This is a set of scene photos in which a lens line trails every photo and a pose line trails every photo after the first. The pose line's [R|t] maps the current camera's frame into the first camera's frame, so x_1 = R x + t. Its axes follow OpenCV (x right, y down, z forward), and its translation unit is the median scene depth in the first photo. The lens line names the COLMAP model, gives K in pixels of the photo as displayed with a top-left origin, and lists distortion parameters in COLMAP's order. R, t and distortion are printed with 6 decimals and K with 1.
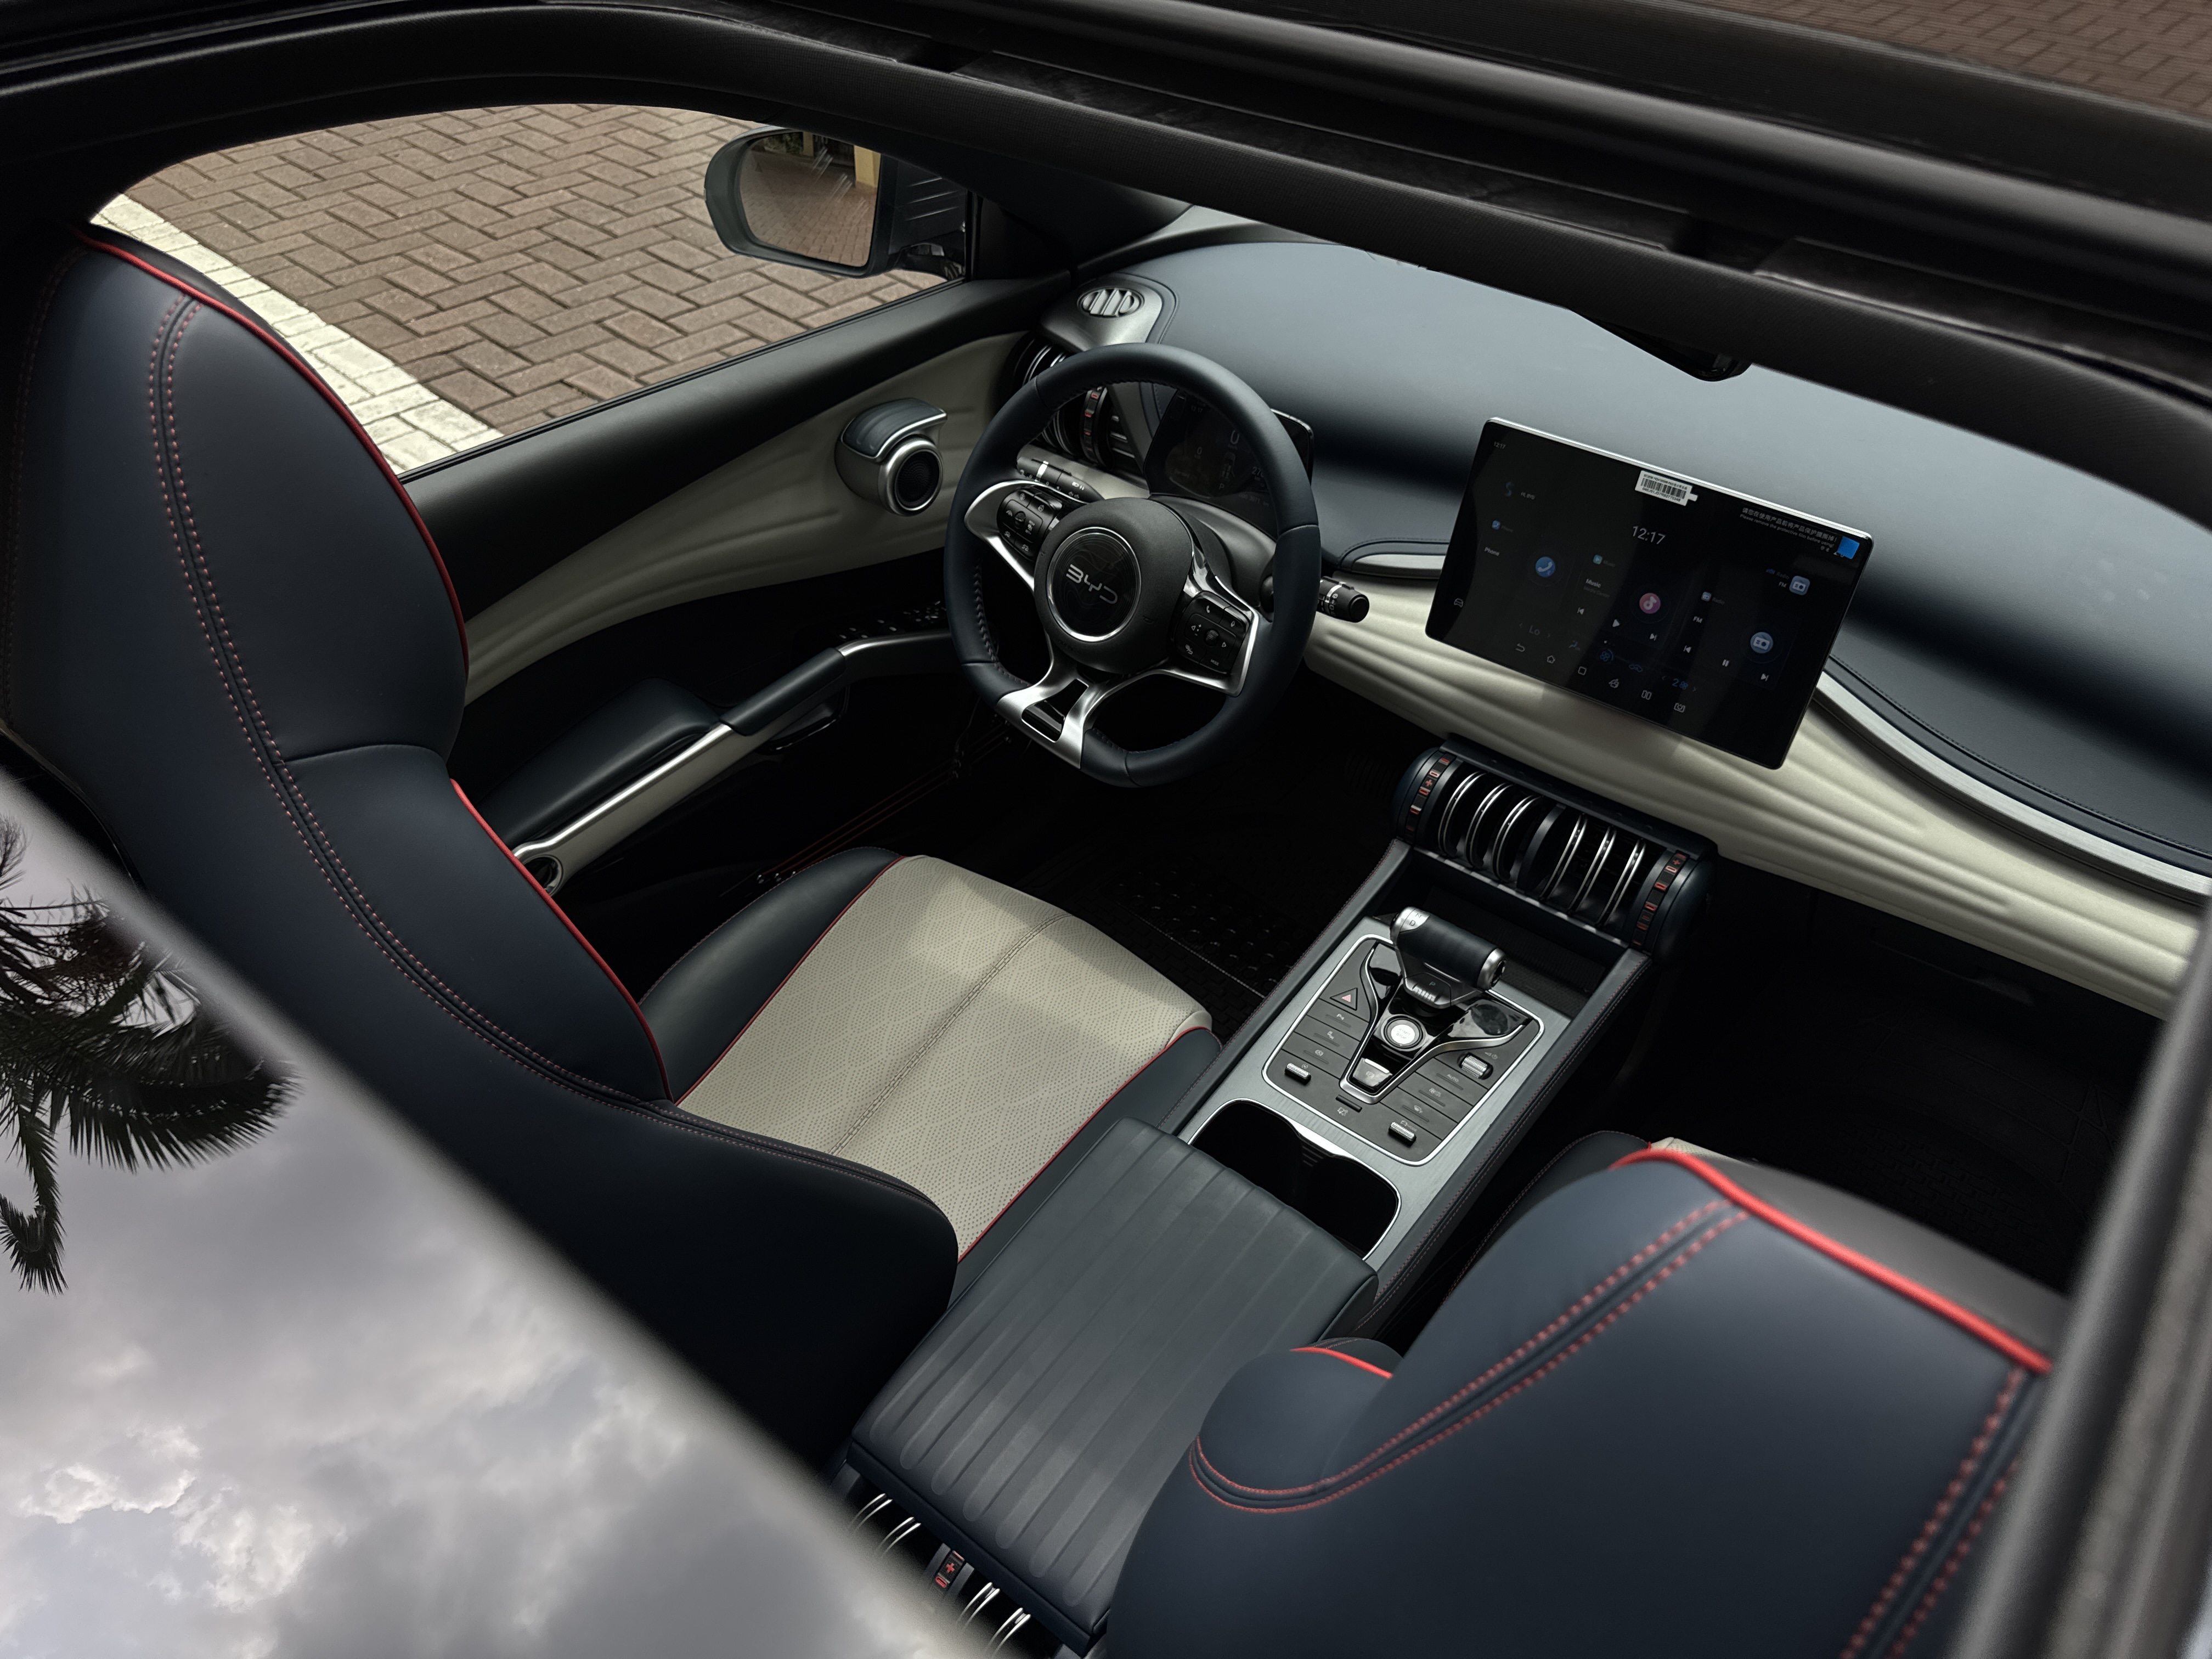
lens RADIAL K [[1512.1, 0, 1106.0], [0, 1512.1, 829.5], [0, 0, 1]] dist [0.030257, -0.000505]
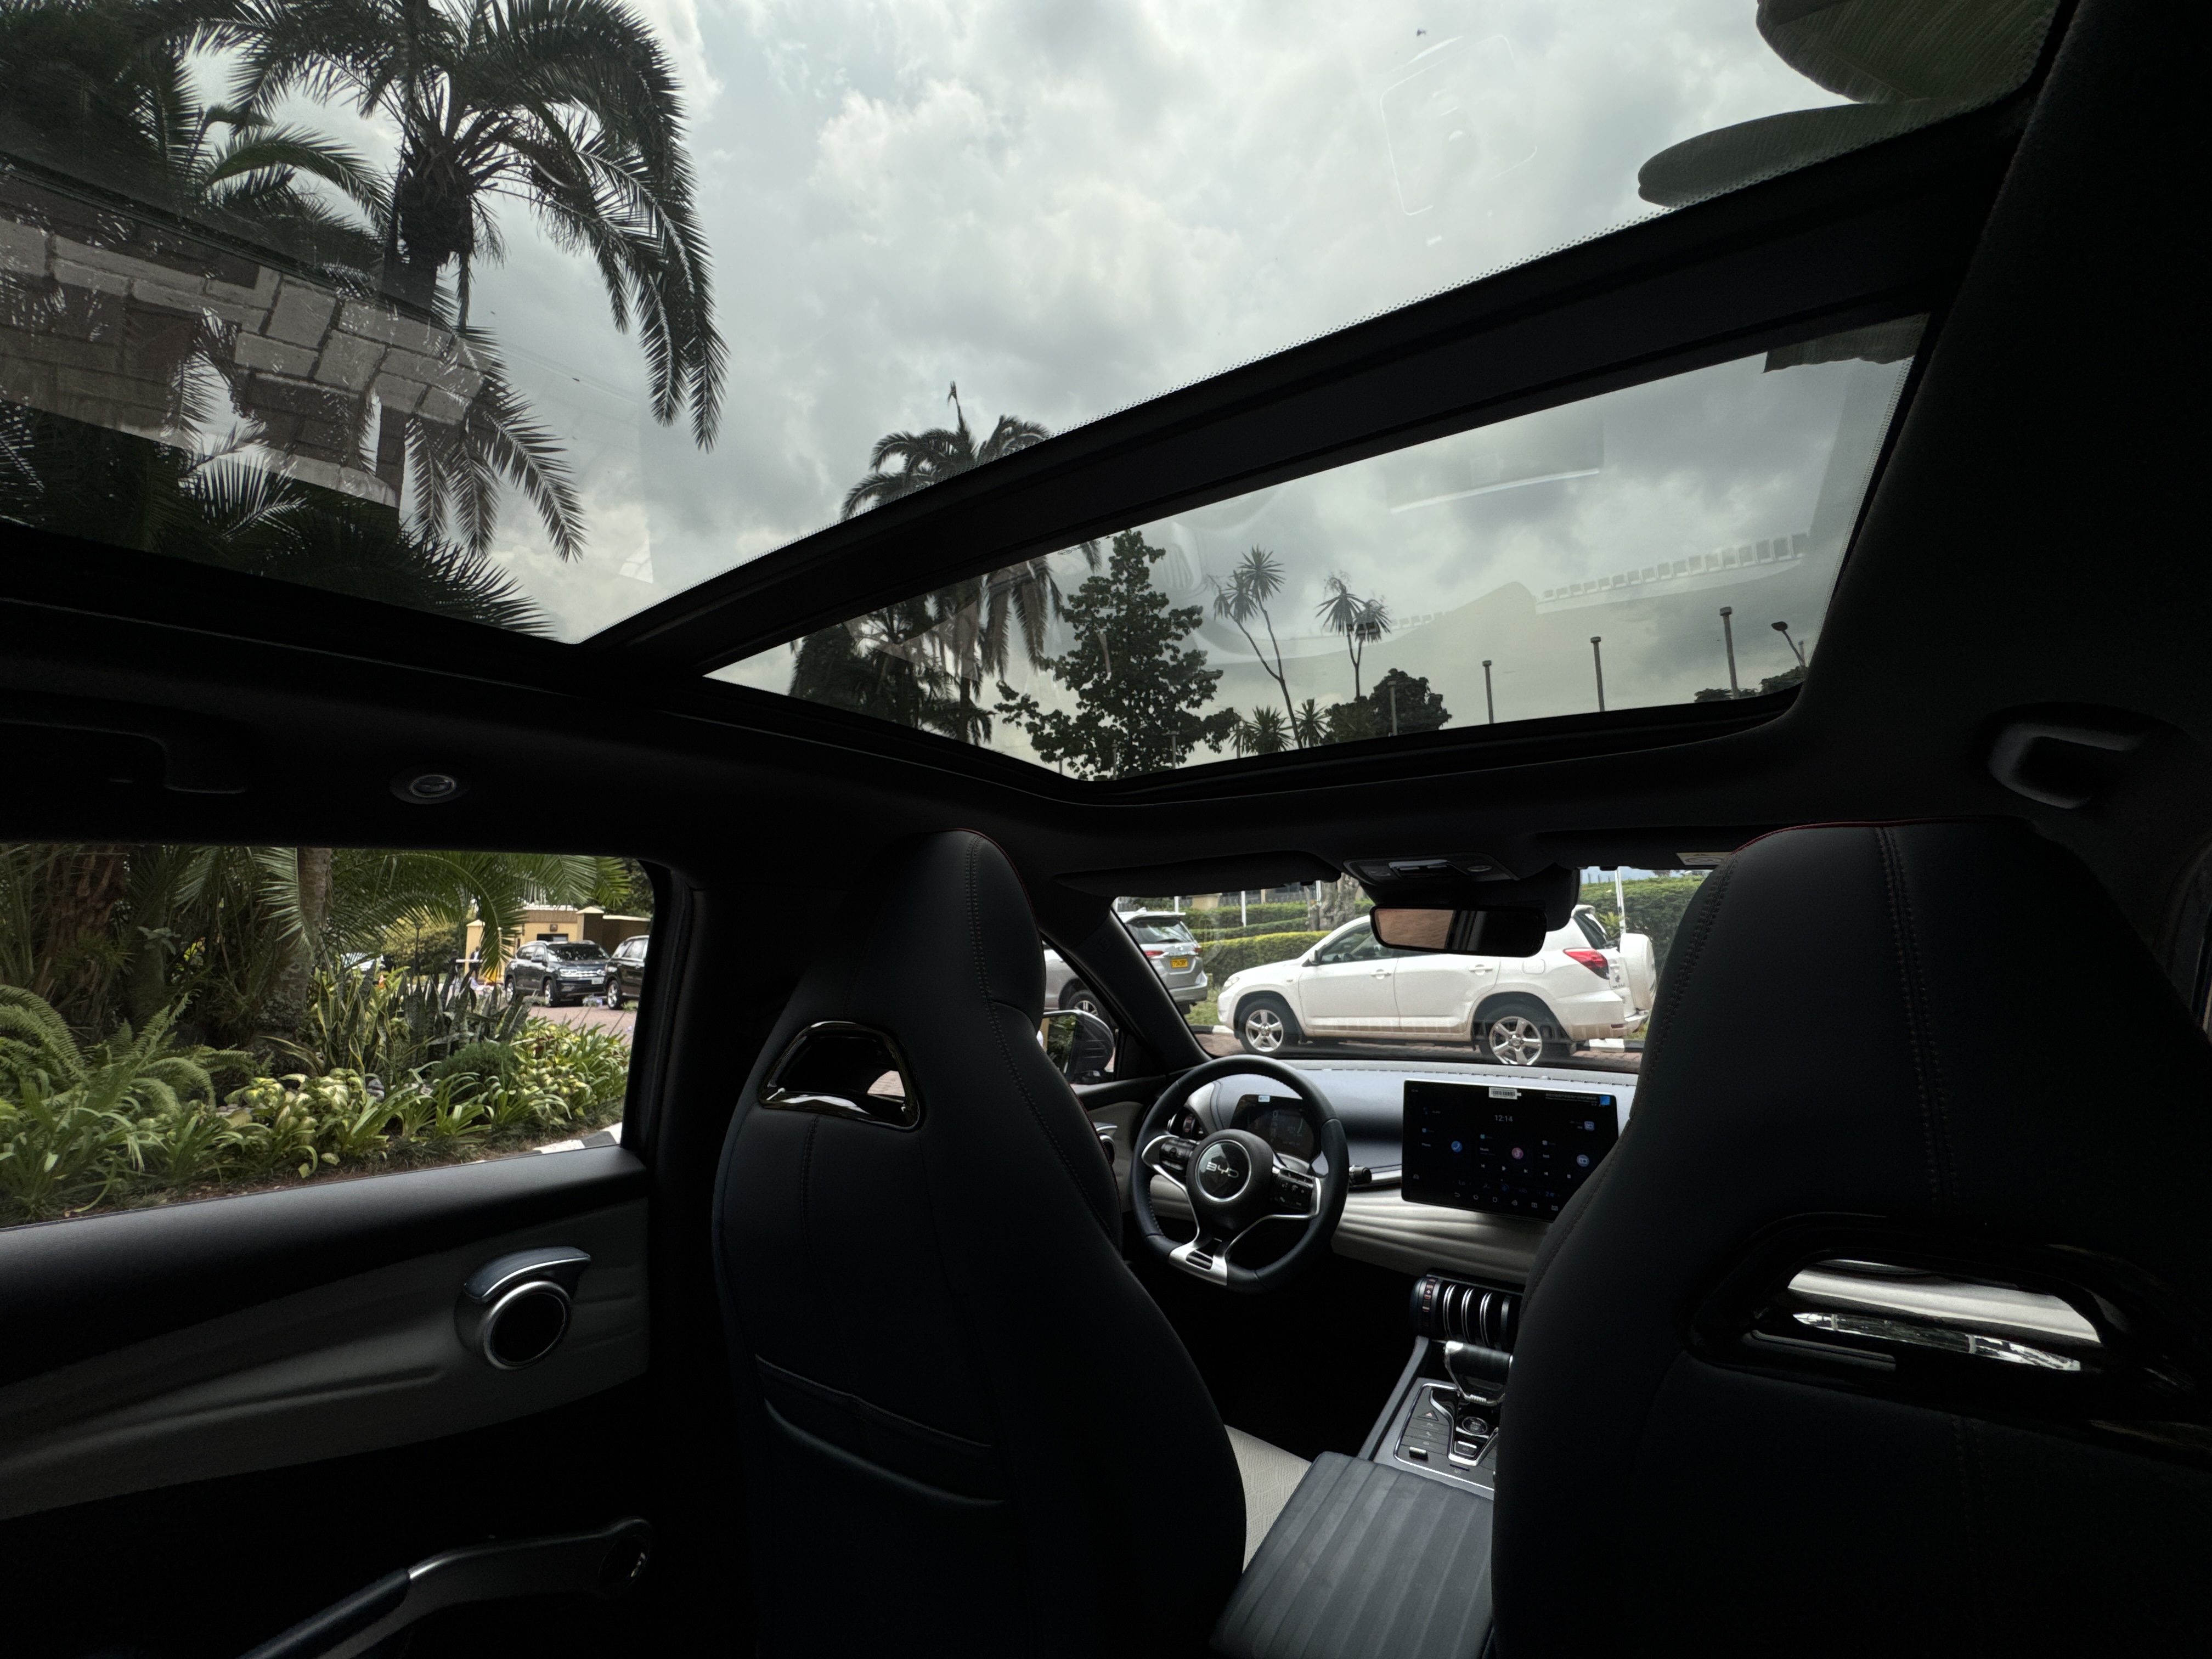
lens RADIAL K [[886.3, 0, 1106.0], [0, 886.3, 829.5], [0, 0, 1]] dist [-0.000019, -0.000061]
pose [[0.998130, -0.001334, 0.061105, -0.220967], [0.046576, 0.663955, -0.746320, 0.372208], [-0.039576, 0.747771, 0.662776, -0.037906]]
